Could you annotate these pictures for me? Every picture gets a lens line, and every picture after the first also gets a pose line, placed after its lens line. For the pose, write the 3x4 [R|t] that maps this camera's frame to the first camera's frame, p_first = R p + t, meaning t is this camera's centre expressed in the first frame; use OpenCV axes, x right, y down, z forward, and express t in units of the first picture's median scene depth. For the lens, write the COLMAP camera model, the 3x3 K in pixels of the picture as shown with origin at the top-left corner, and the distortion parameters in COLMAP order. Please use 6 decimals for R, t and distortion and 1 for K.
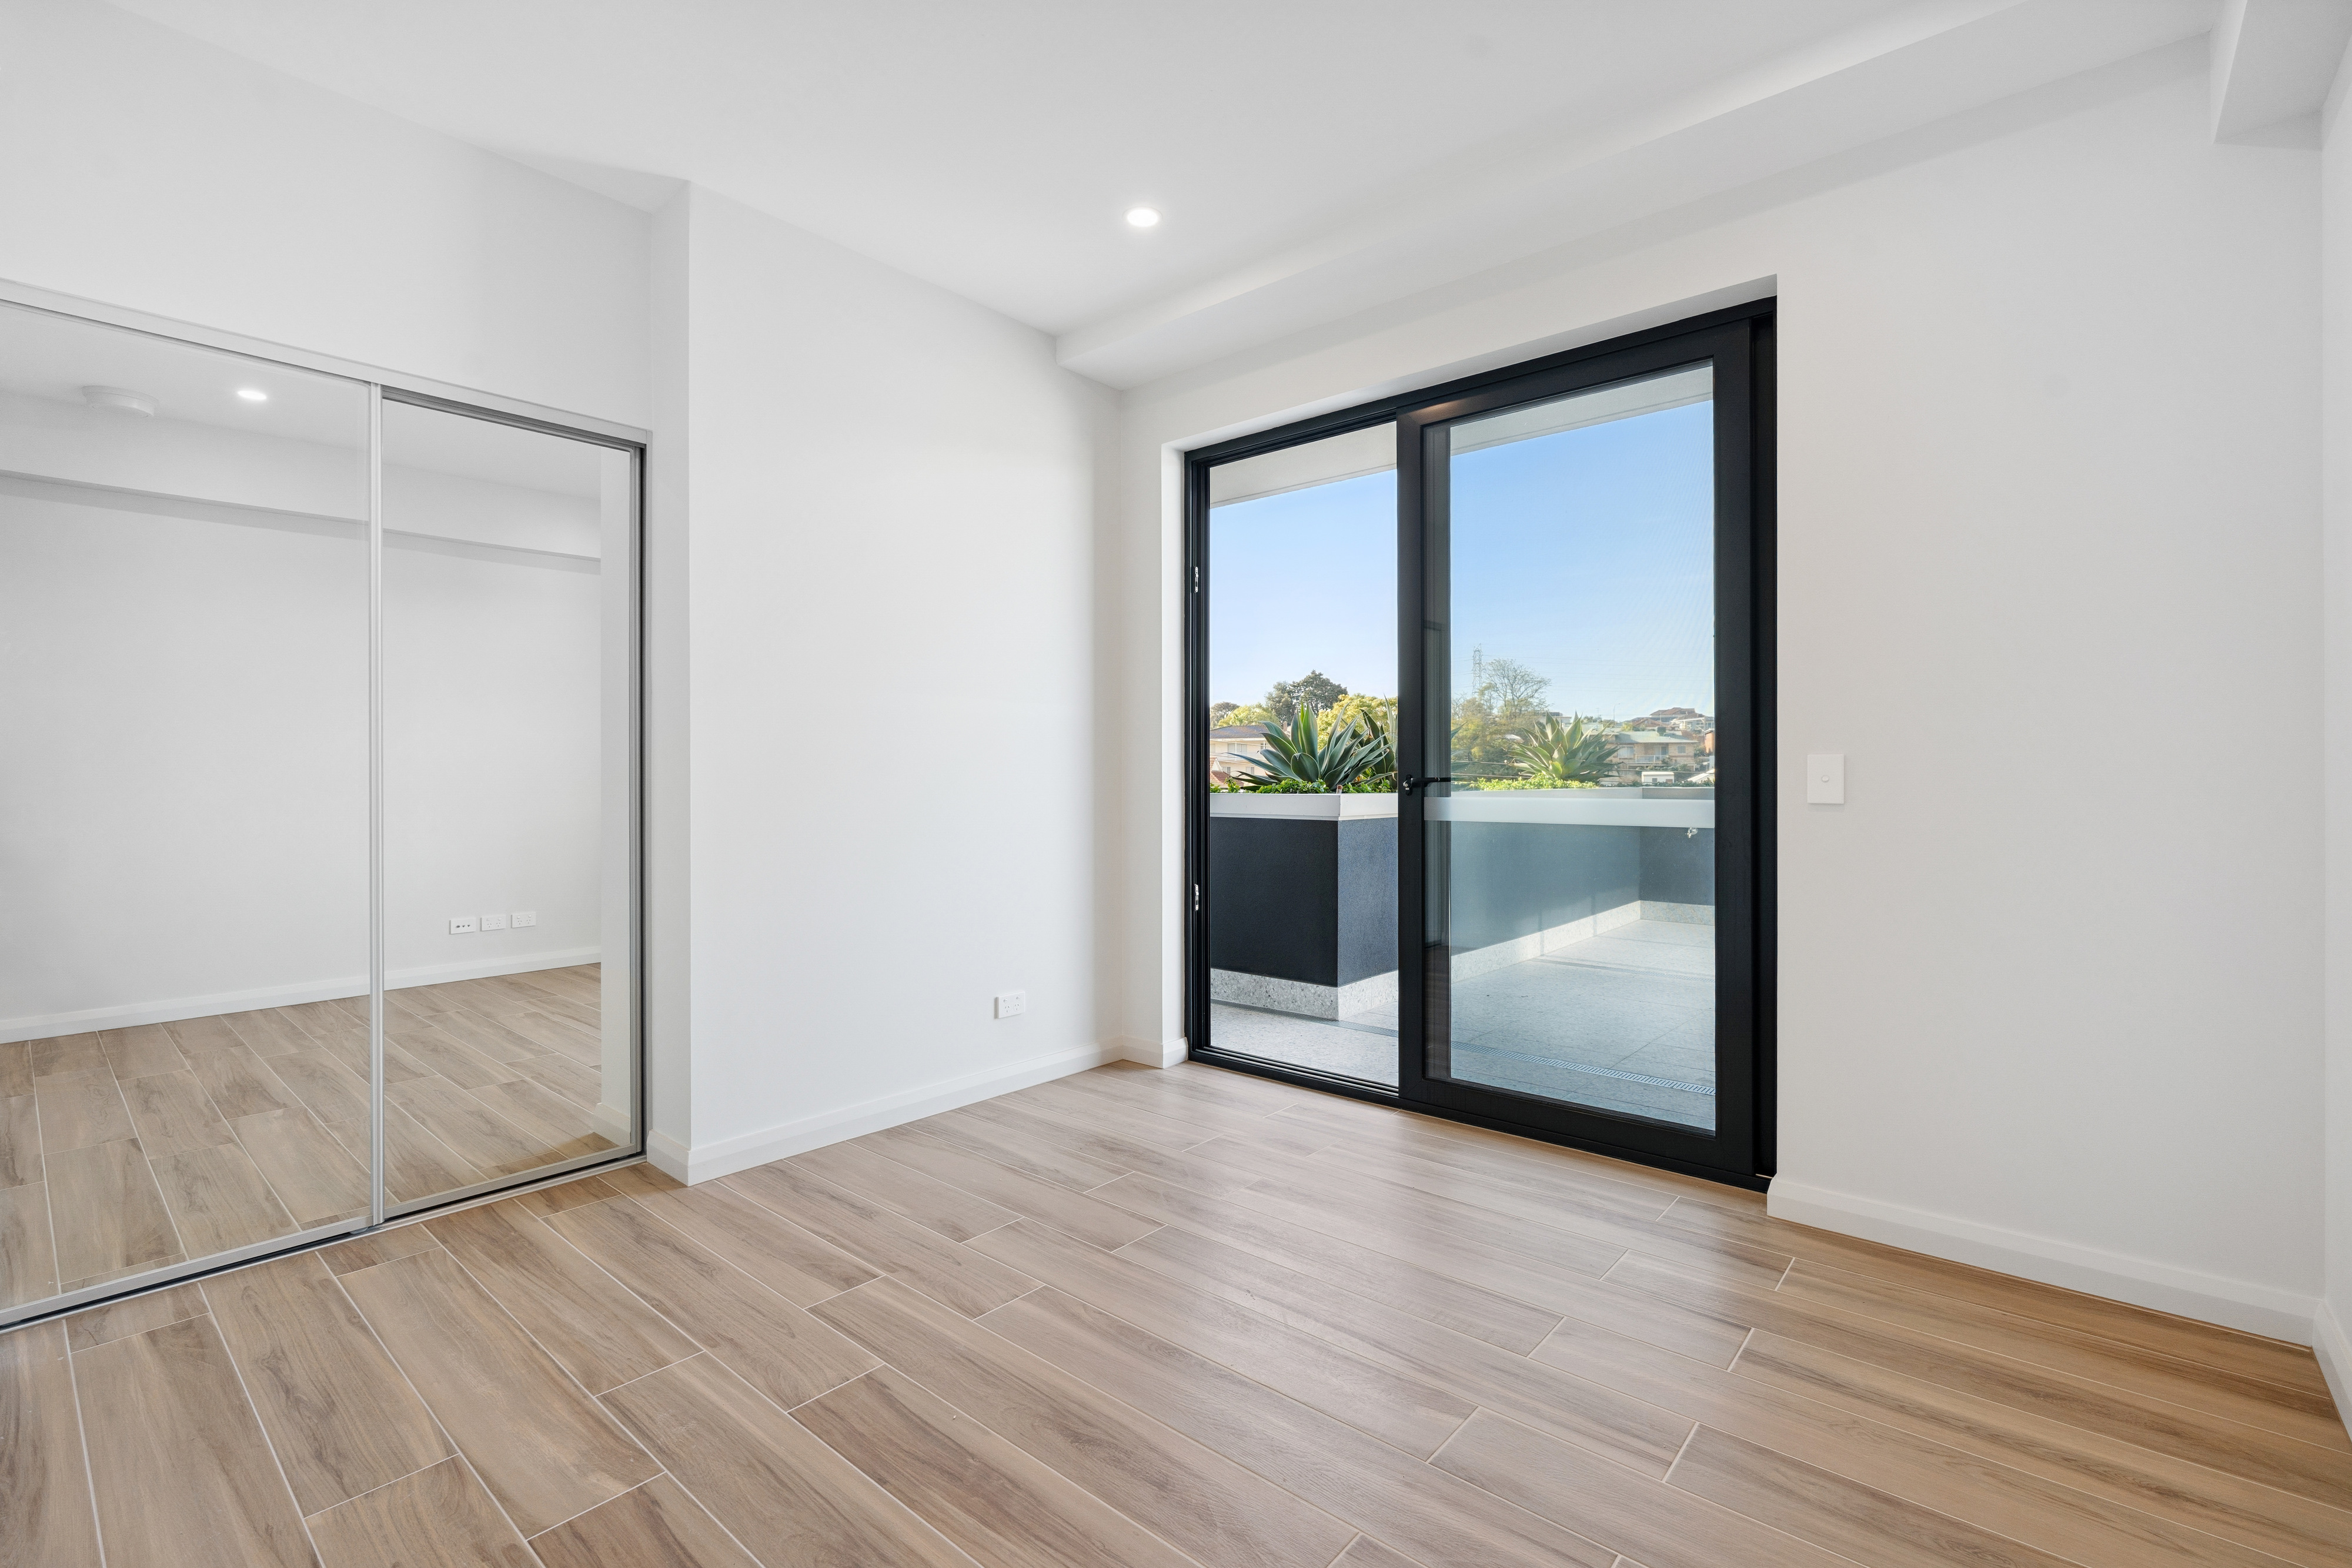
lens RADIAL K [[1041.1, 0, 1175.6], [0, 1041.1, 773.6], [0, 0, 1]] dist [-0.001101, -0.000162]
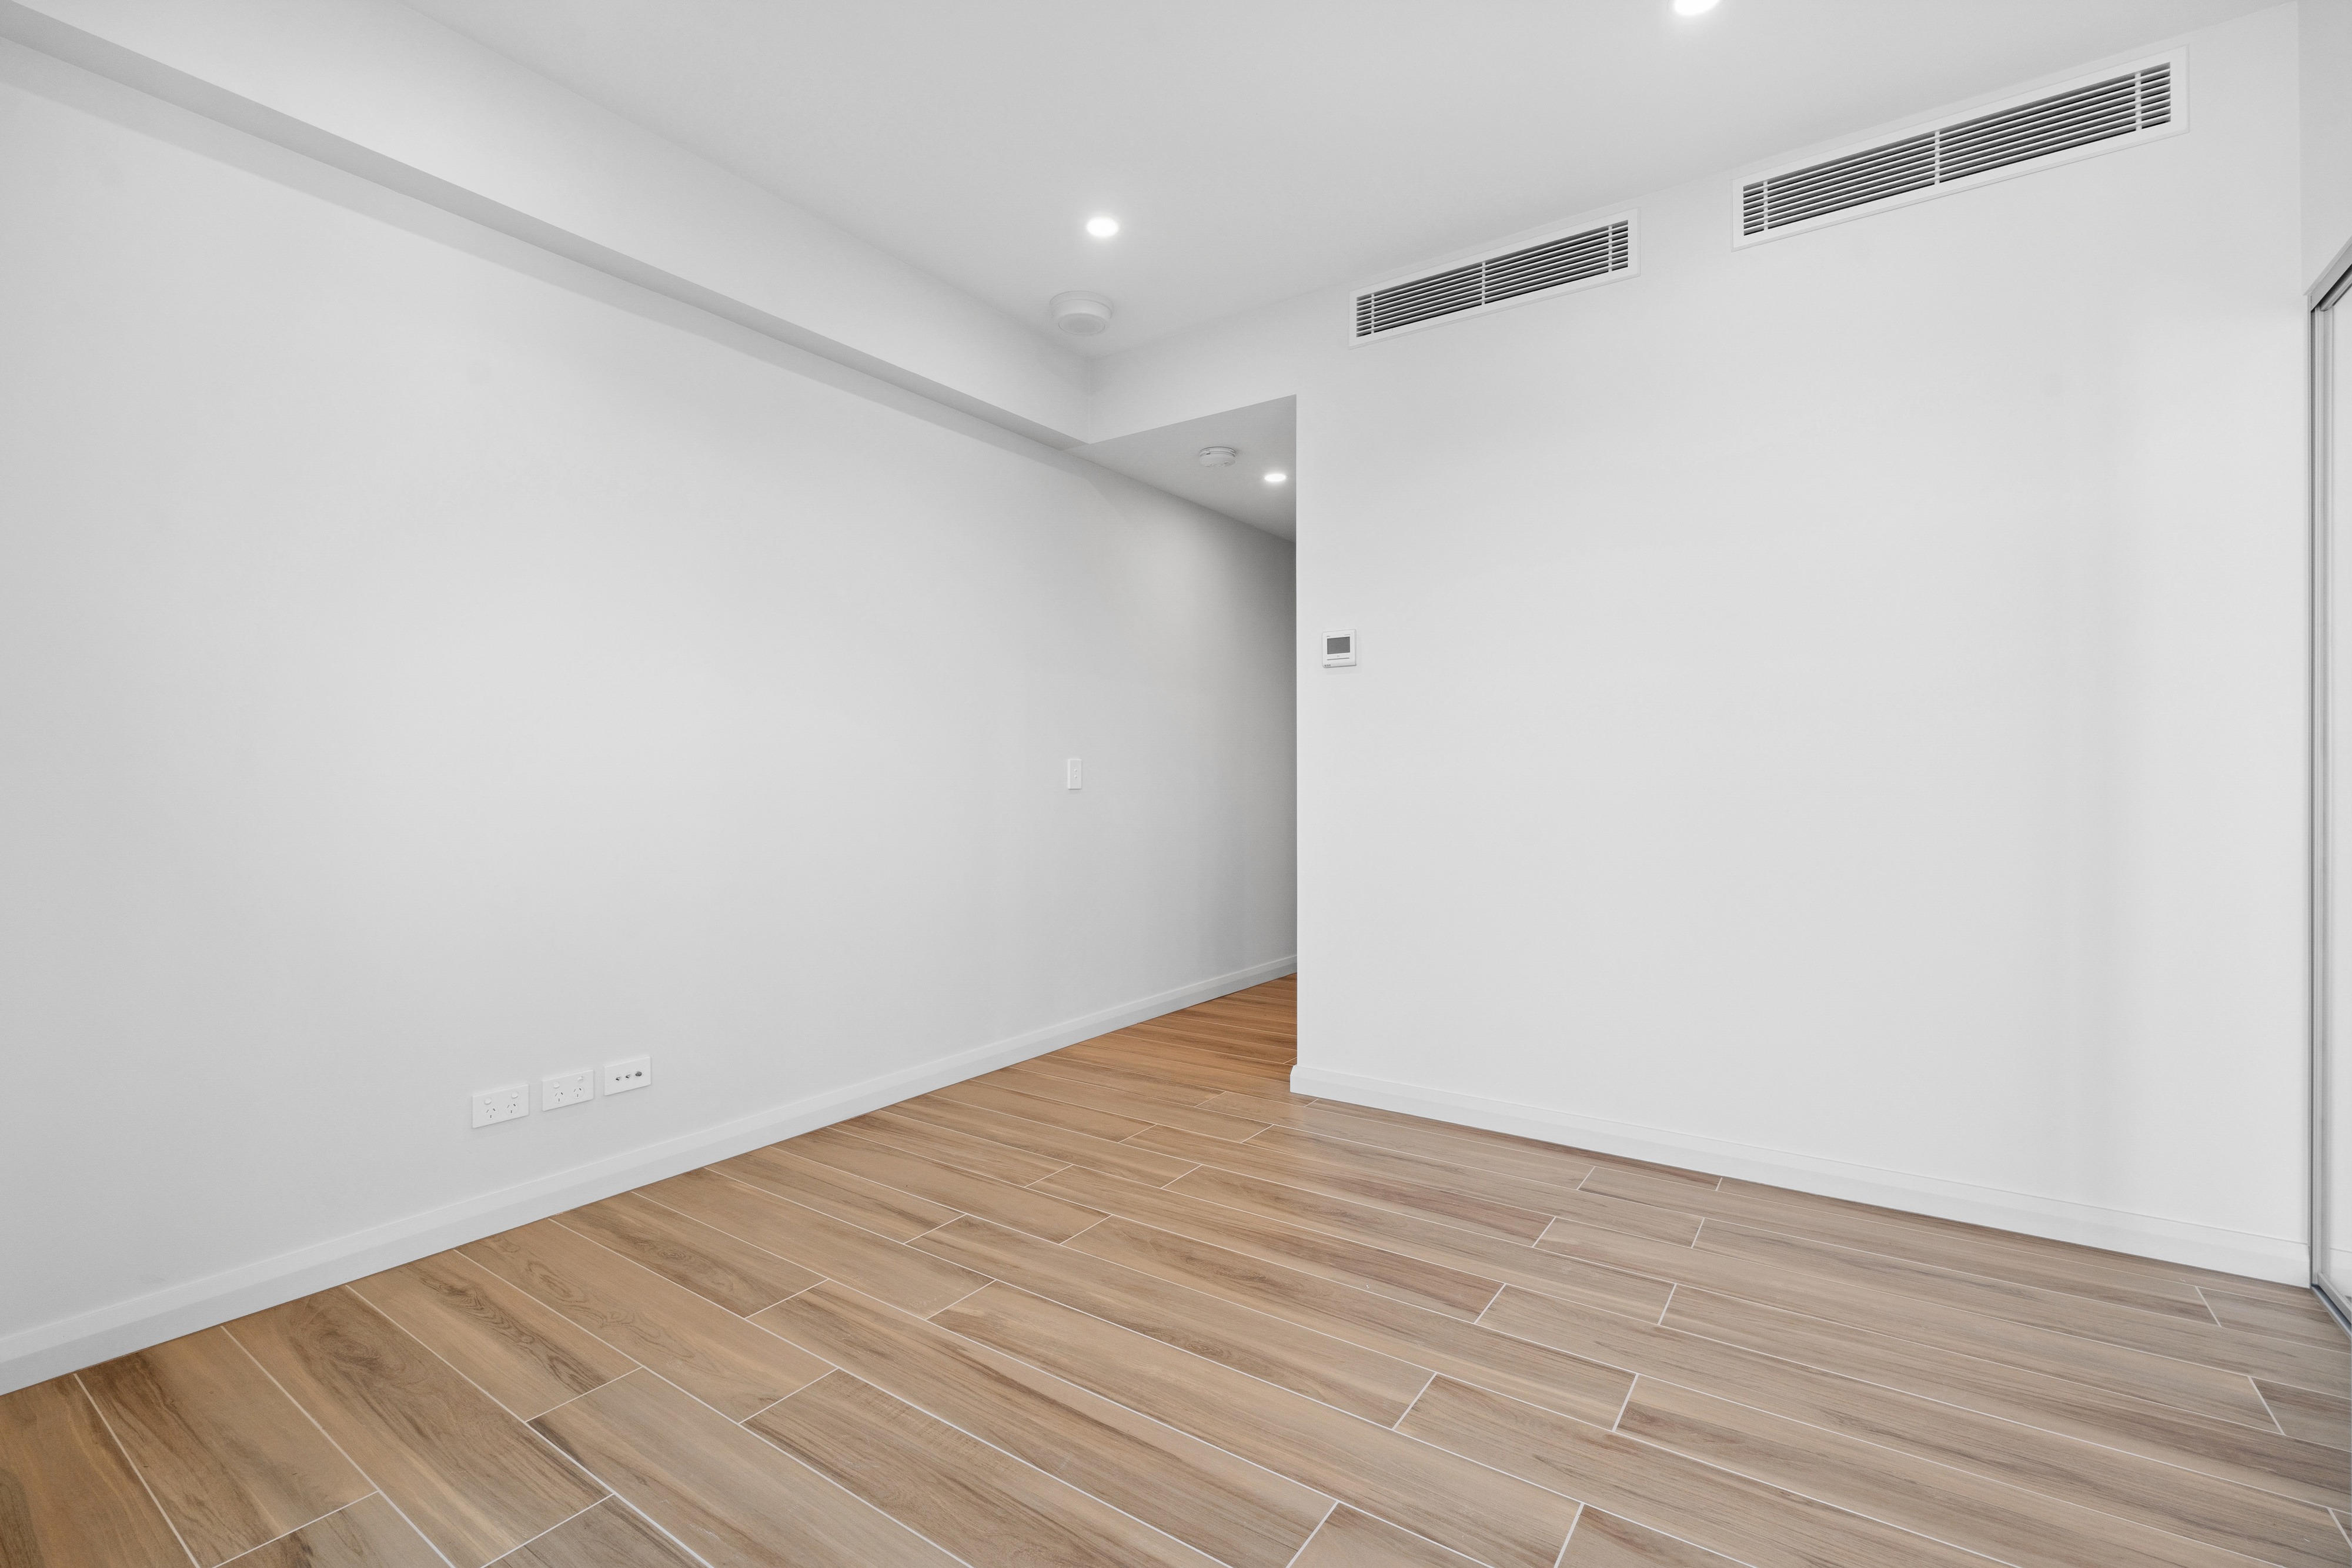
lens RADIAL K [[1040.4, 0, 1170.7], [0, 1040.4, 786.3], [0, 0, 1]] dist [-0.003169, -0.000717]
pose [[-0.994933, 0.003706, -0.100472, 0.119476], [0.003038, 0.999972, 0.006795, 0.016124], [0.100495, 0.006456, -0.994917, 1.870945]]
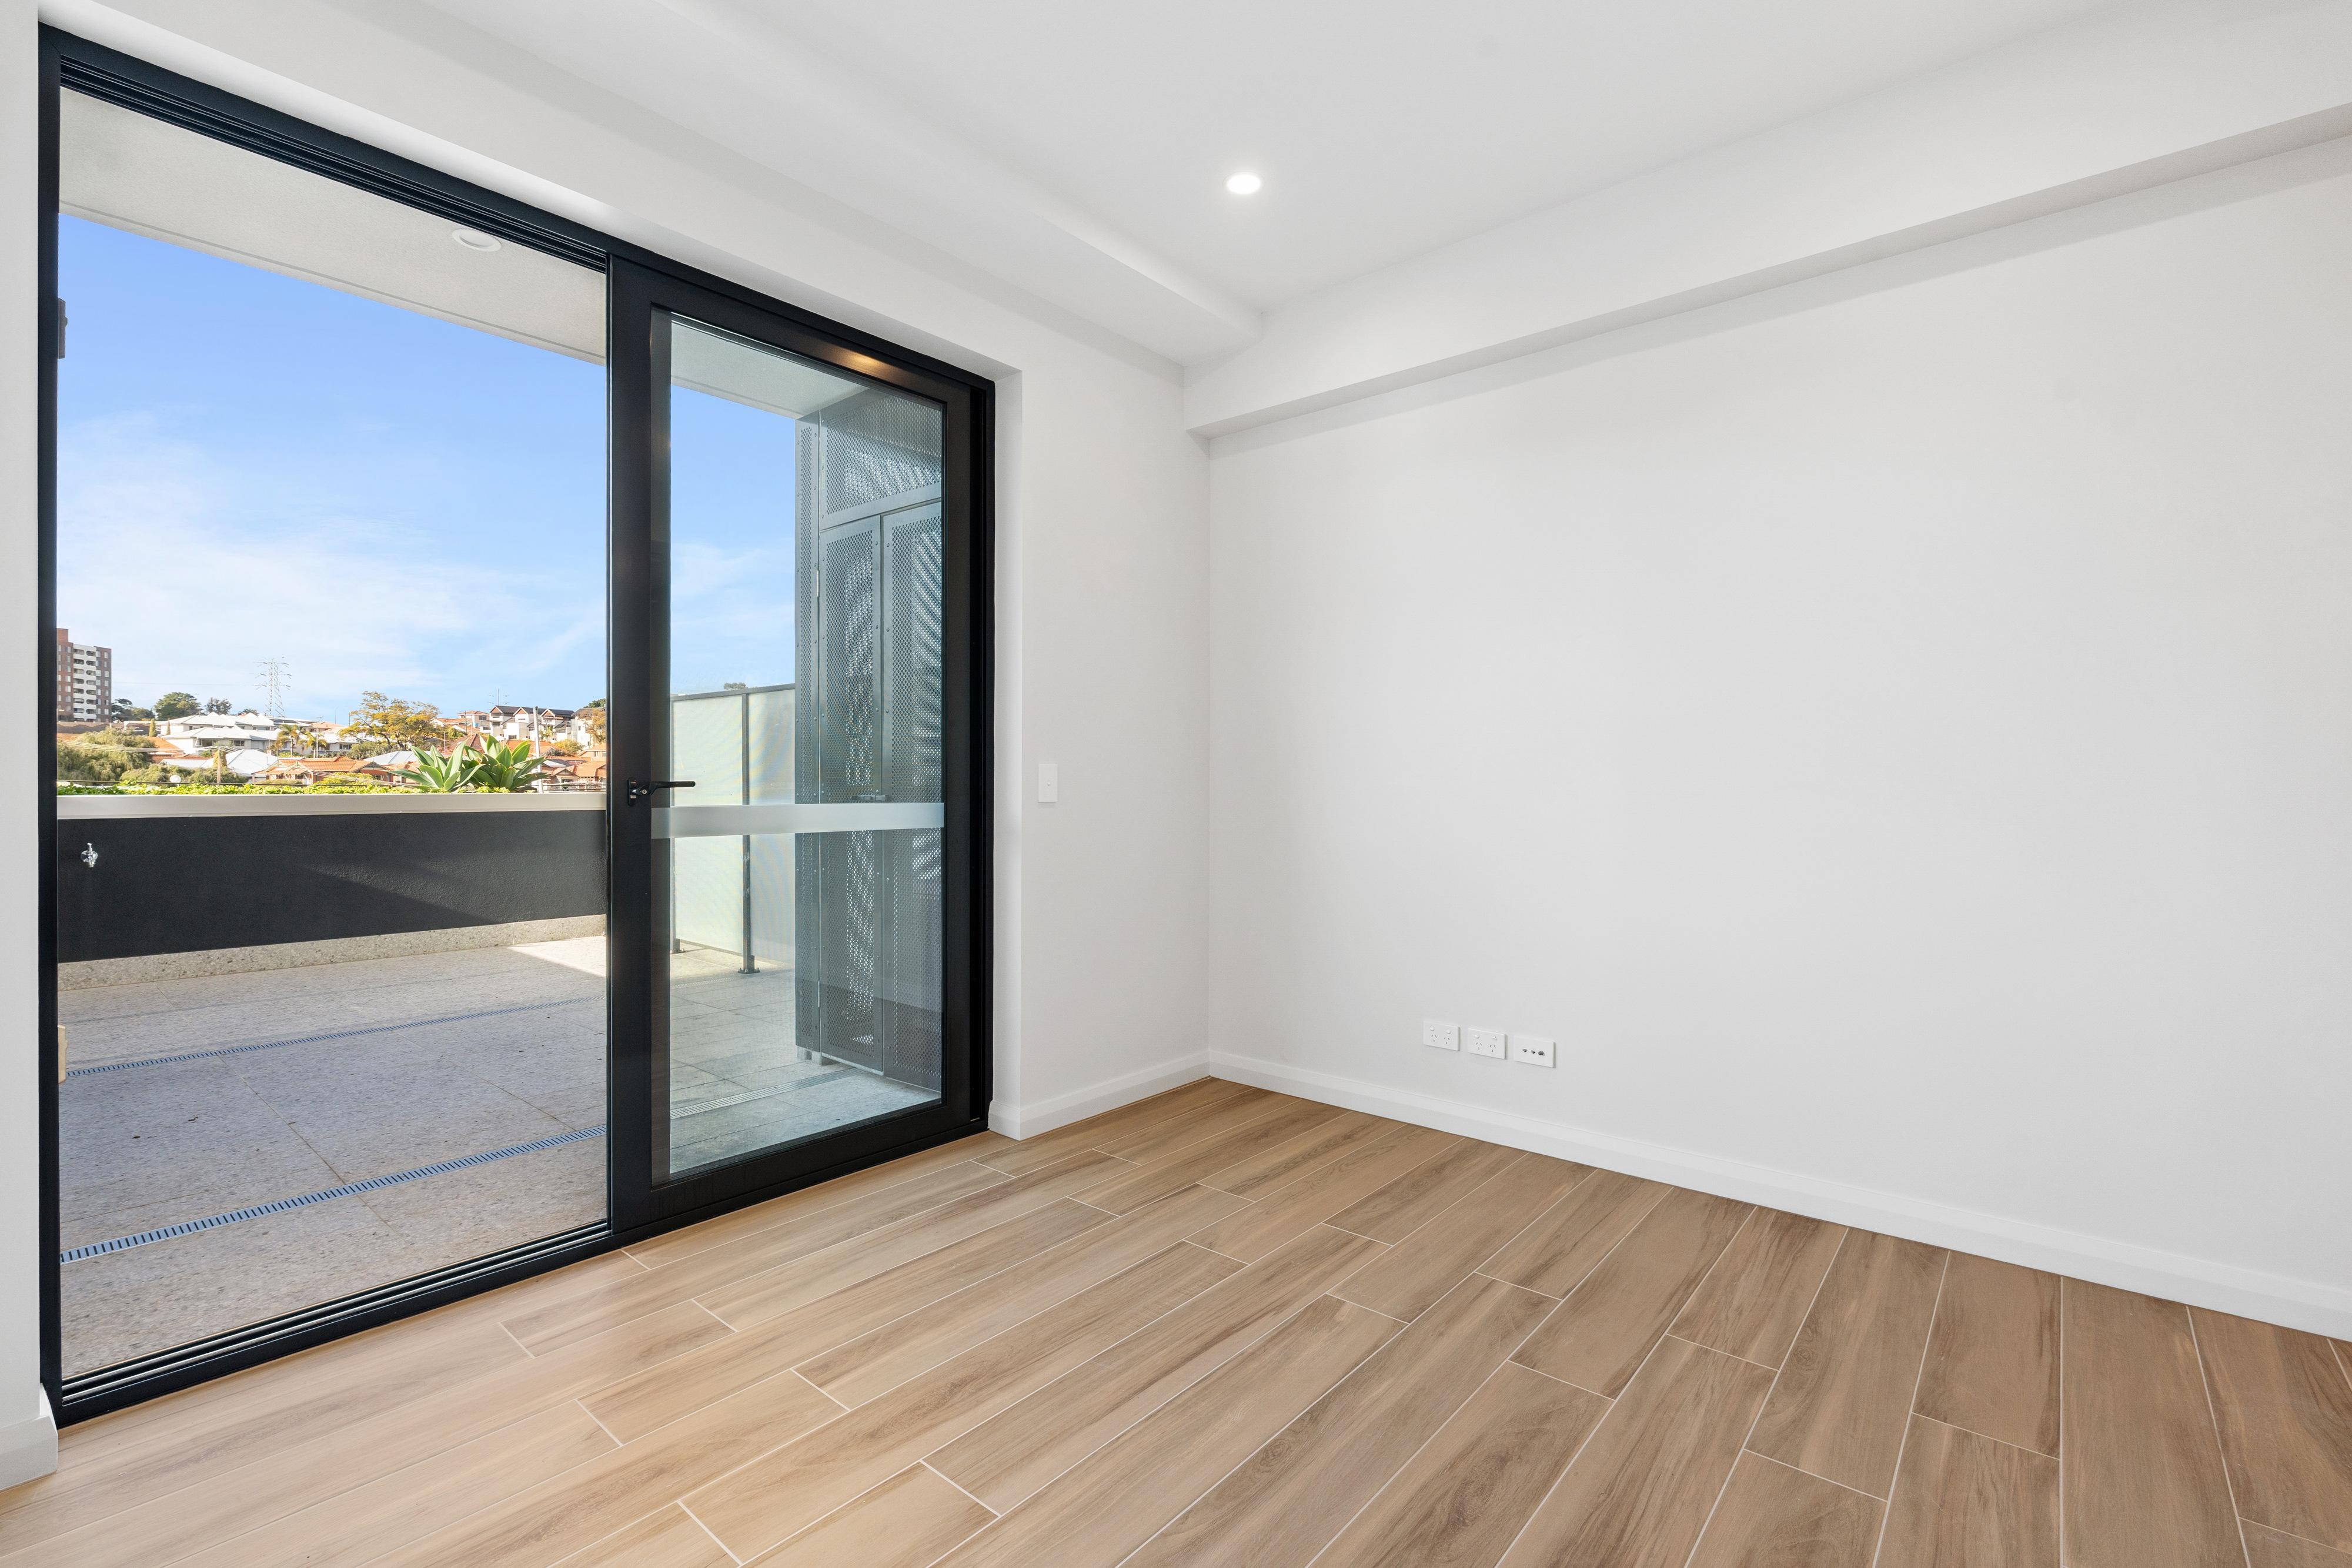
lens RADIAL K [[1040.4, 0, 1170.7], [0, 1040.4, 786.3], [0, 0, 1]] dist [-0.003169, -0.000717]
pose [[-0.003306, -0.002880, 0.999990, -0.811939], [-0.004725, 0.999985, 0.002864, 0.005544], [-0.999983, -0.004716, -0.003319, 1.034659]]
